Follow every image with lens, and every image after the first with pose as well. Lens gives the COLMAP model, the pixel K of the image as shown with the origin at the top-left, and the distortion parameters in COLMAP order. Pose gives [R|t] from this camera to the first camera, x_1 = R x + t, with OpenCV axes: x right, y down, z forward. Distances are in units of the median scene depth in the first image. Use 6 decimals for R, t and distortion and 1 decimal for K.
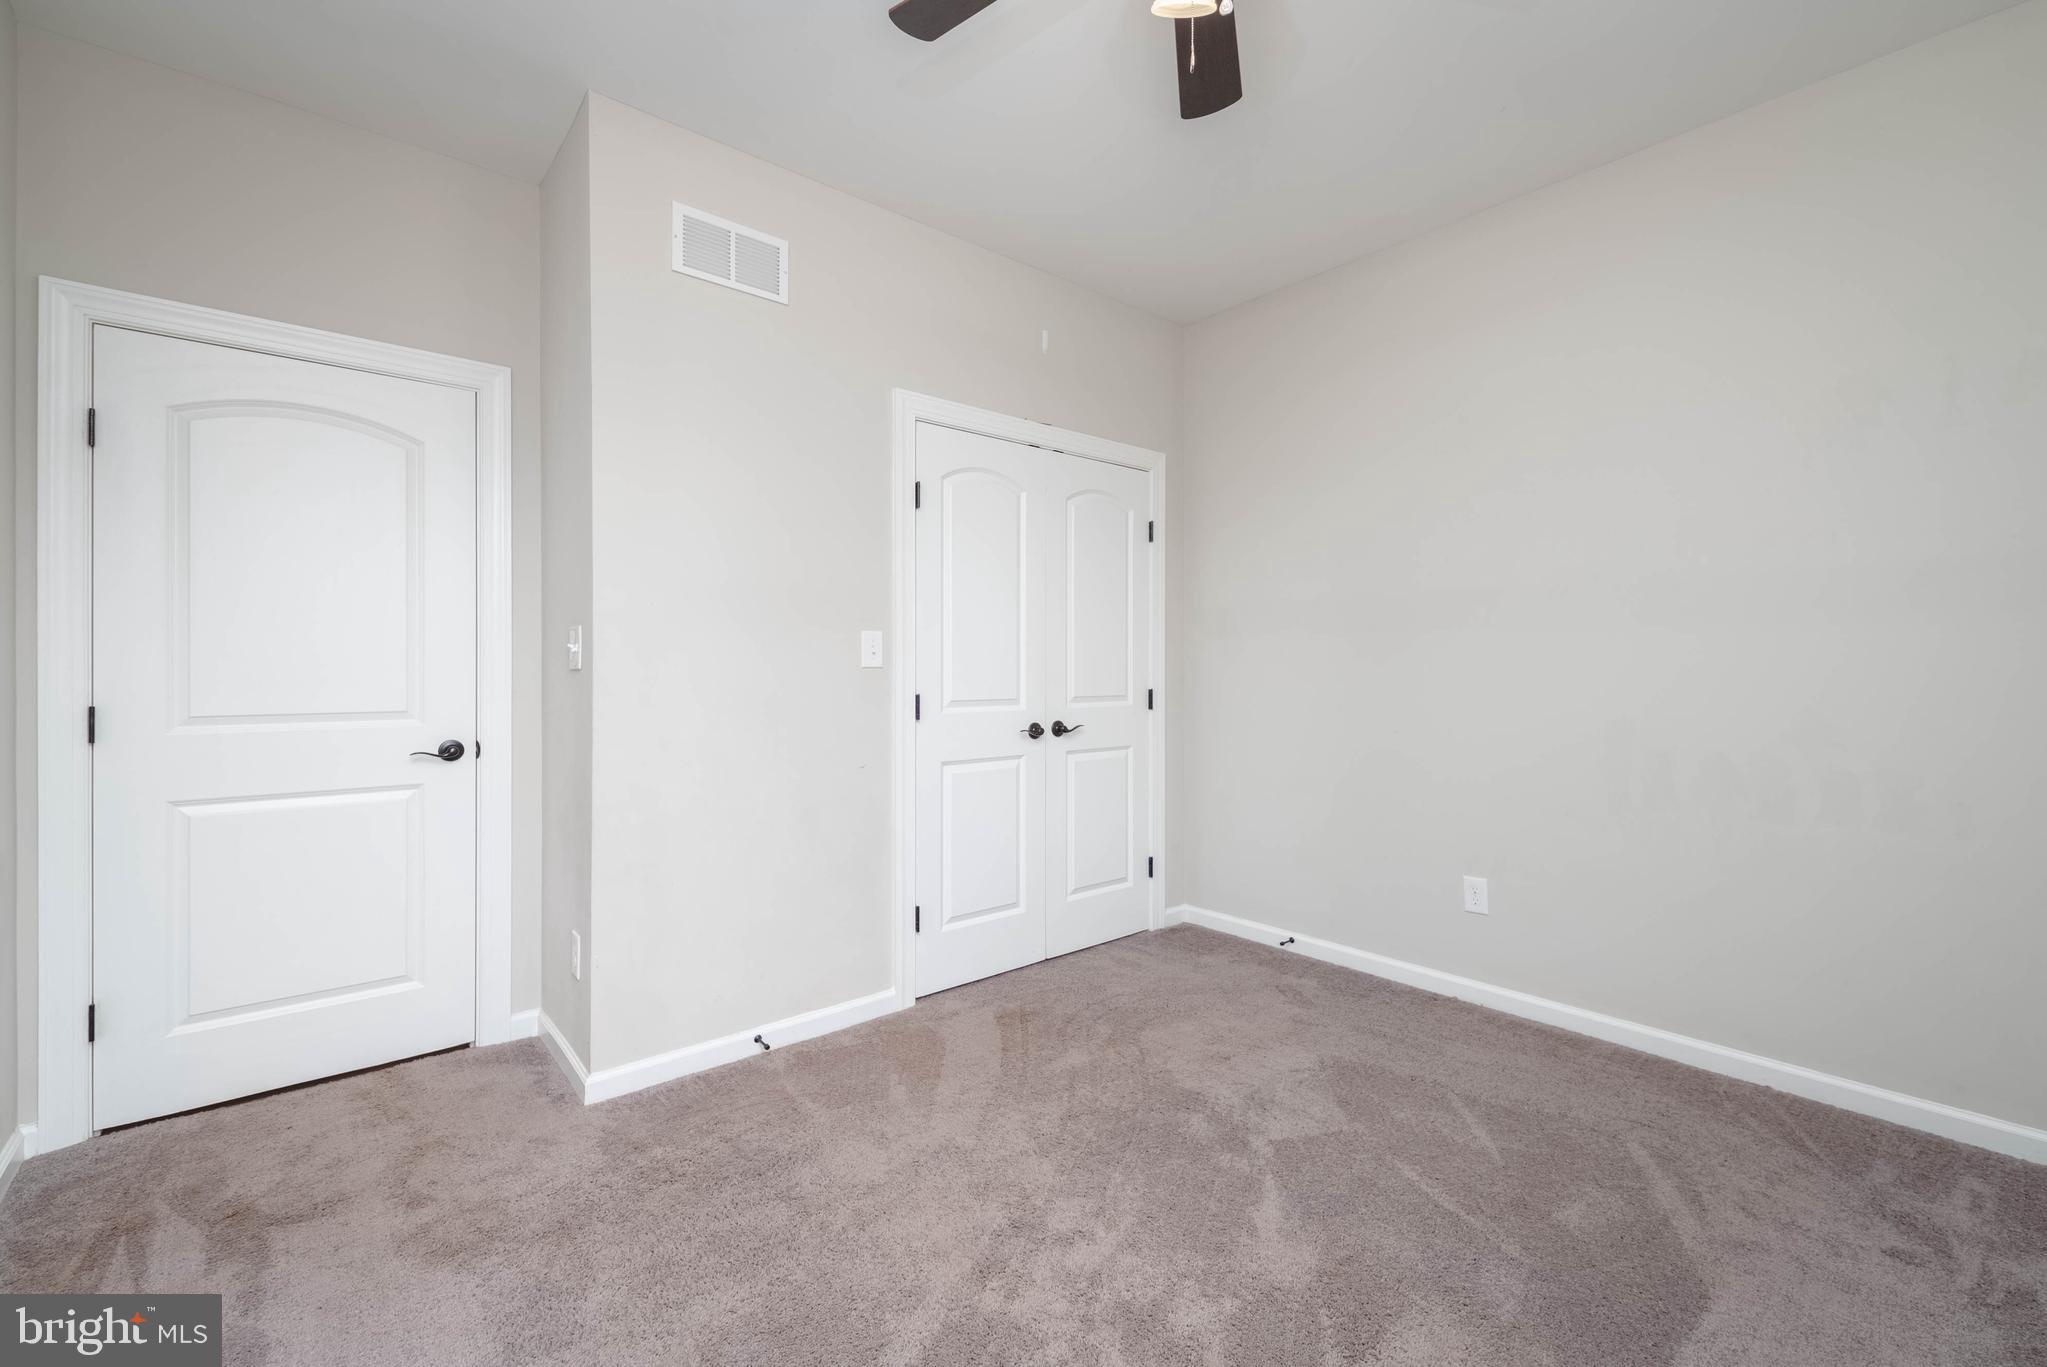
lens RADIAL K [[876.2, 0, 1033.6], [0, 876.2, 683.9], [0, 0, 1]] dist [0.000220, -0.009403]
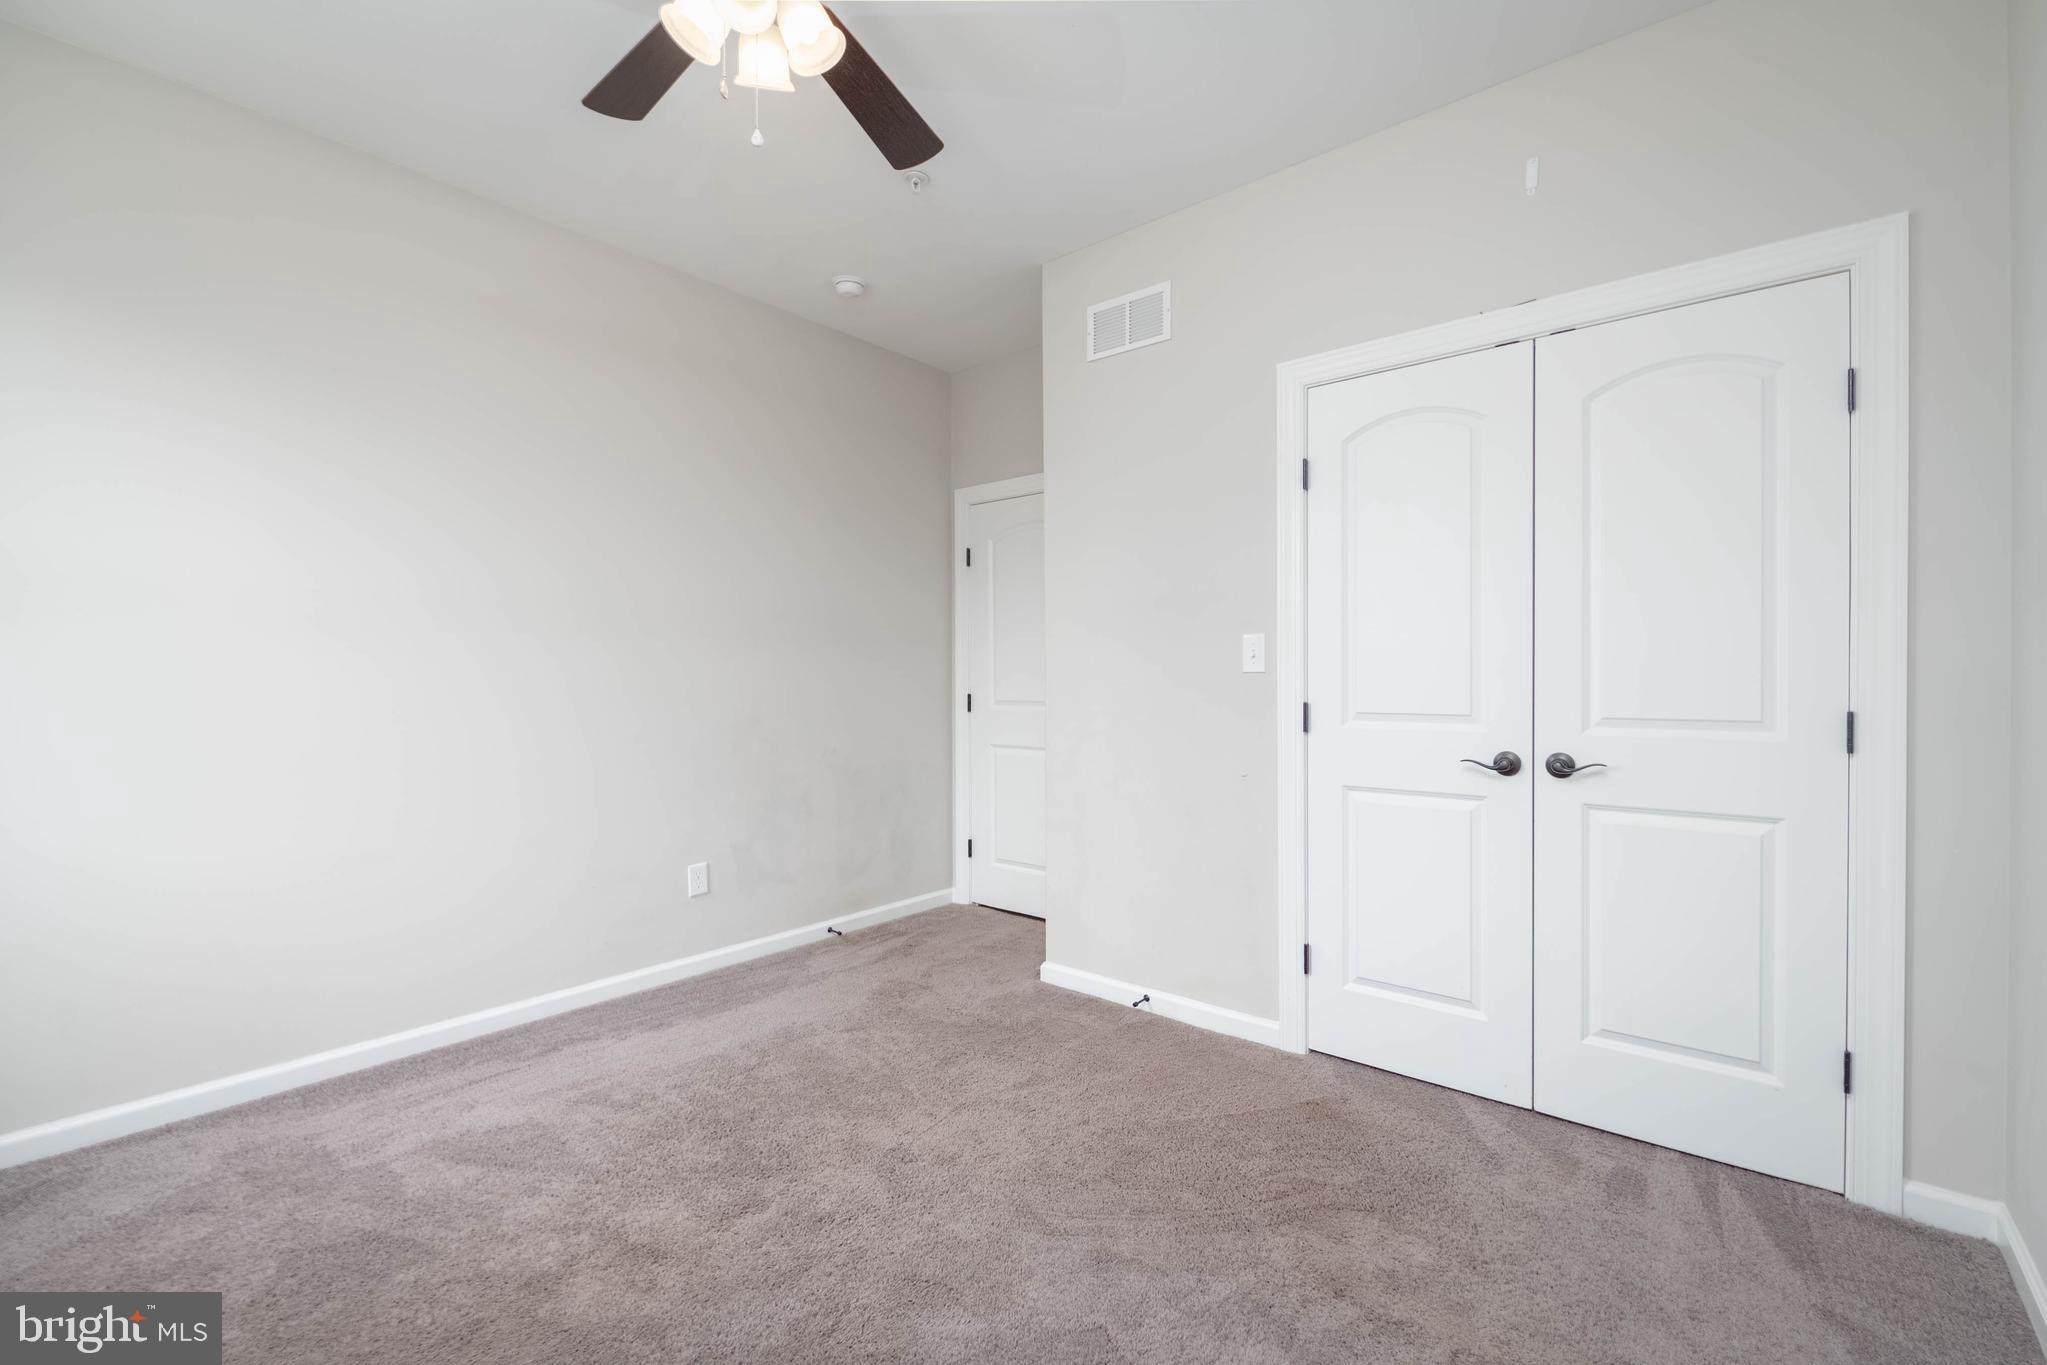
lens RADIAL K [[876.2, 0, 1033.6], [0, 876.2, 682.9], [0, 0, 1]] dist [0.000220, -0.009403]
pose [[0.145527, 0.016287, -0.989220, 0.715044], [-0.006430, 0.999859, 0.015517, -0.020196], [0.989333, 0.004102, 0.145611, 0.622193]]
